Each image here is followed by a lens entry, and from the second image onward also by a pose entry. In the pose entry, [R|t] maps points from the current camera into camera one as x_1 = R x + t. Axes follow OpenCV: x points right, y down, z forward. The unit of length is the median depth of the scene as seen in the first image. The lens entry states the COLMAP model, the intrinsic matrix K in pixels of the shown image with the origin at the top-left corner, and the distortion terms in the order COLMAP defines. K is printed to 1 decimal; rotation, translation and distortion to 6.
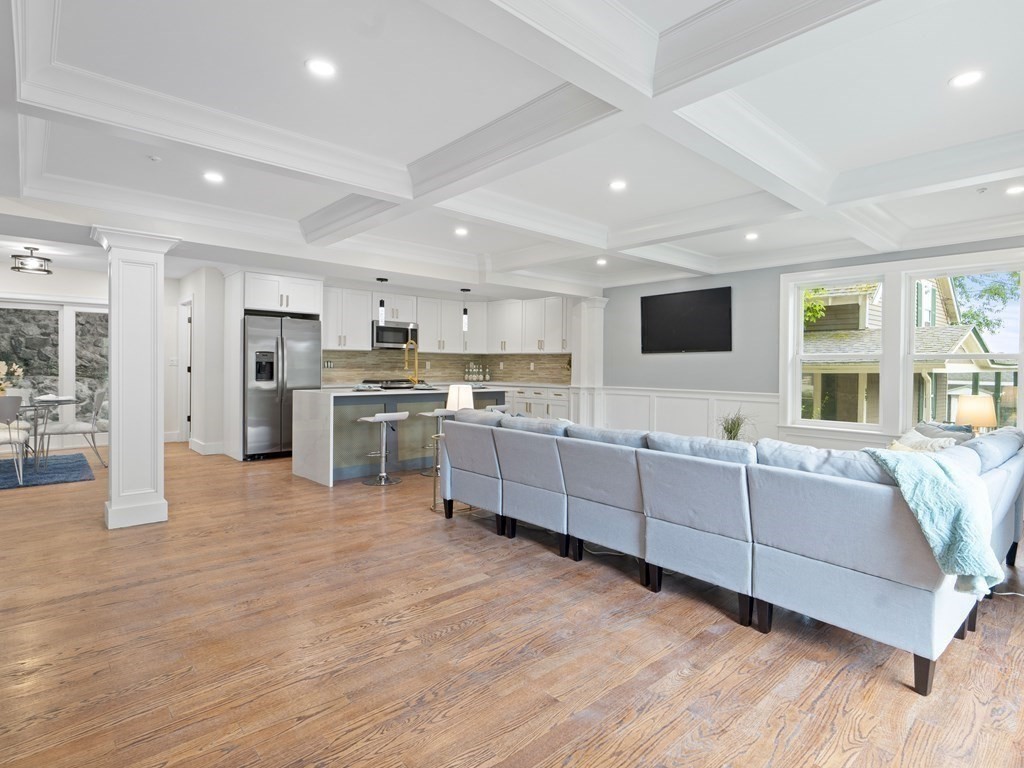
lens RADIAL K [[520.7, 0, 536.0], [0, 520.7, 371.0], [0, 0, 1]] dist [-0.004881, 0.001028]
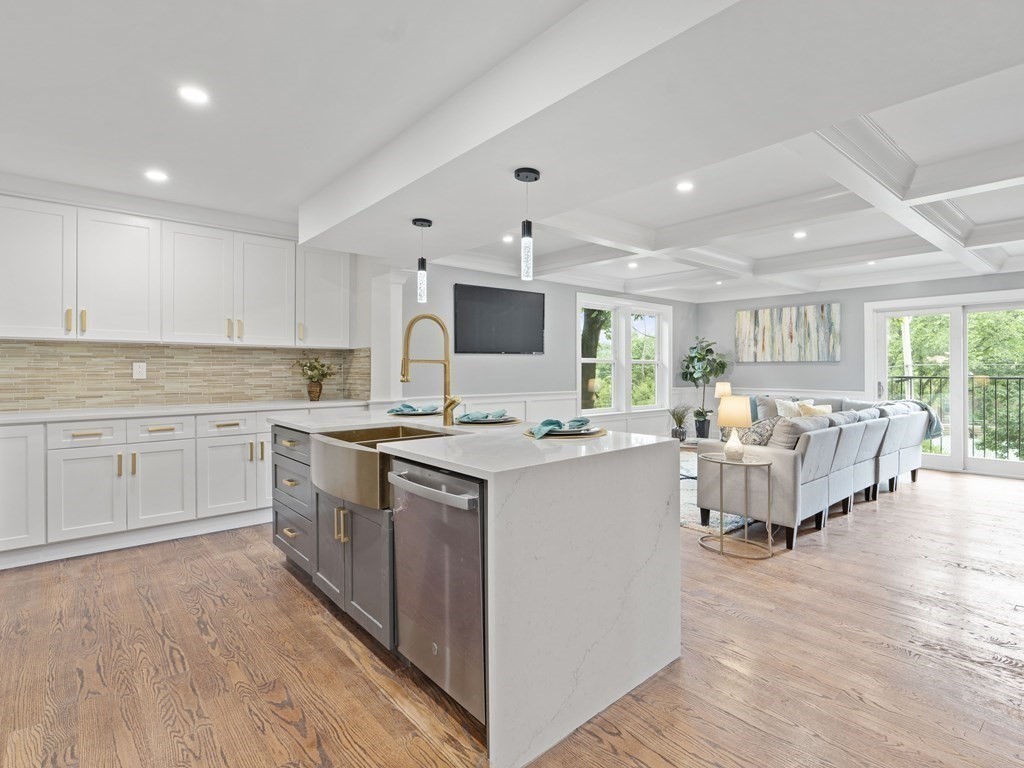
lens RADIAL K [[520.7, 0, 583.2], [0, 520.7, 368.6], [0, 0, 1]] dist [-0.004881, 0.001028]
pose [[-0.014811, -0.010161, 0.999839, -0.703448], [0.007329, 0.999920, 0.010271, -0.019549], [-0.999863, 0.007480, -0.014735, 0.939277]]
